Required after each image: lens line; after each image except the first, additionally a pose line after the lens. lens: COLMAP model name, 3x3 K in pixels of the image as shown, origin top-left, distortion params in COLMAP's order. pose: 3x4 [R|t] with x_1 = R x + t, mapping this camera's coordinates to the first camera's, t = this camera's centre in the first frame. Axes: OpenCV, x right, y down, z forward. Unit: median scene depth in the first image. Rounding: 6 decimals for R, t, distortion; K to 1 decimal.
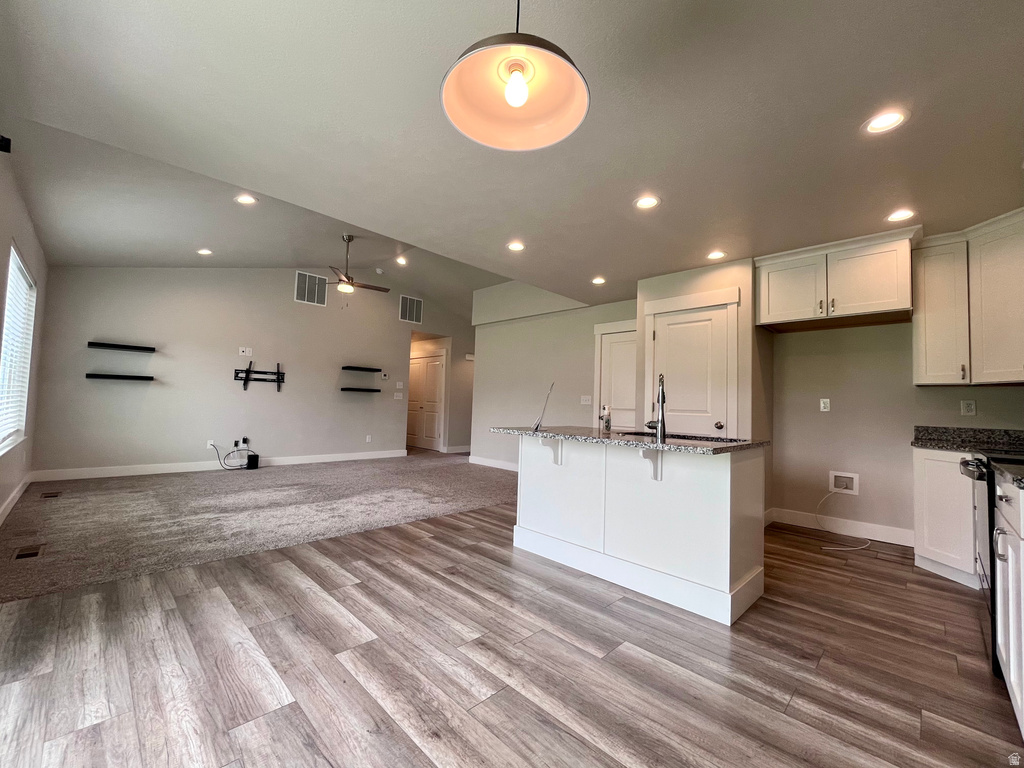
lens RADIAL K [[438.5, 0, 529.3], [0, 438.5, 386.4], [0, 0, 1]] dist [-0.004221, -0.000338]
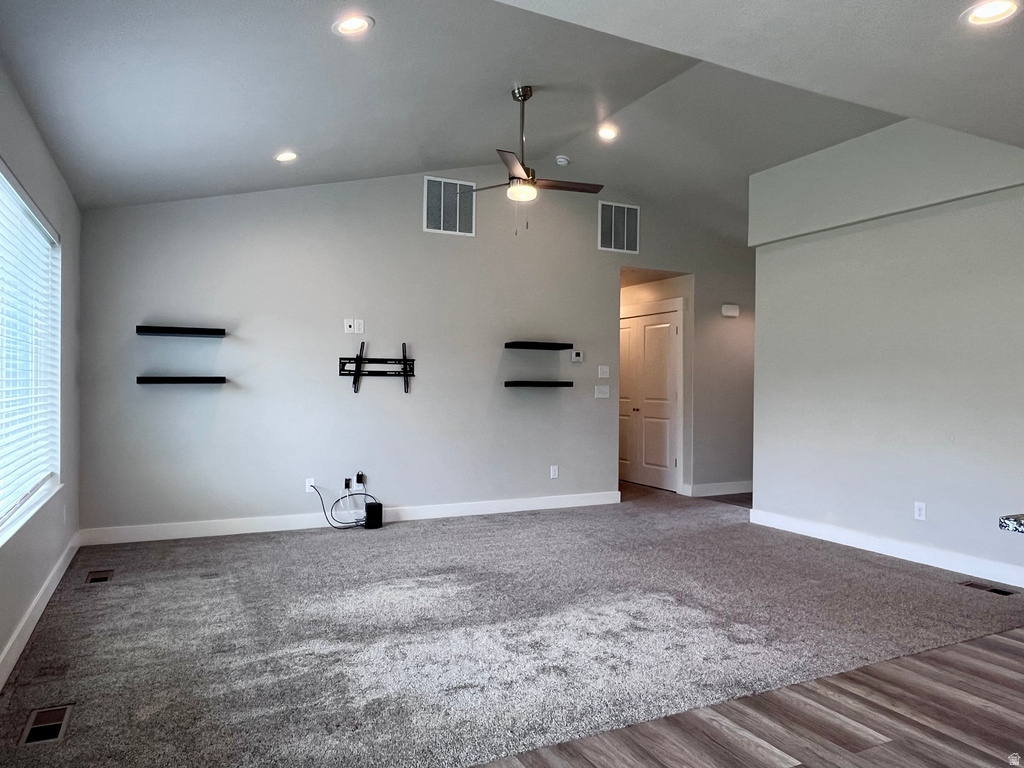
lens RADIAL K [[691.6, 0, 511.2], [0, 691.6, 382.7], [0, 0, 1]] dist [-0.006569, -0.002403]
pose [[0.945017, -0.027999, -0.325820, -0.175703], [0.041212, 0.998581, 0.033719, -0.030756], [0.324414, -0.045292, 0.944830, 0.226017]]
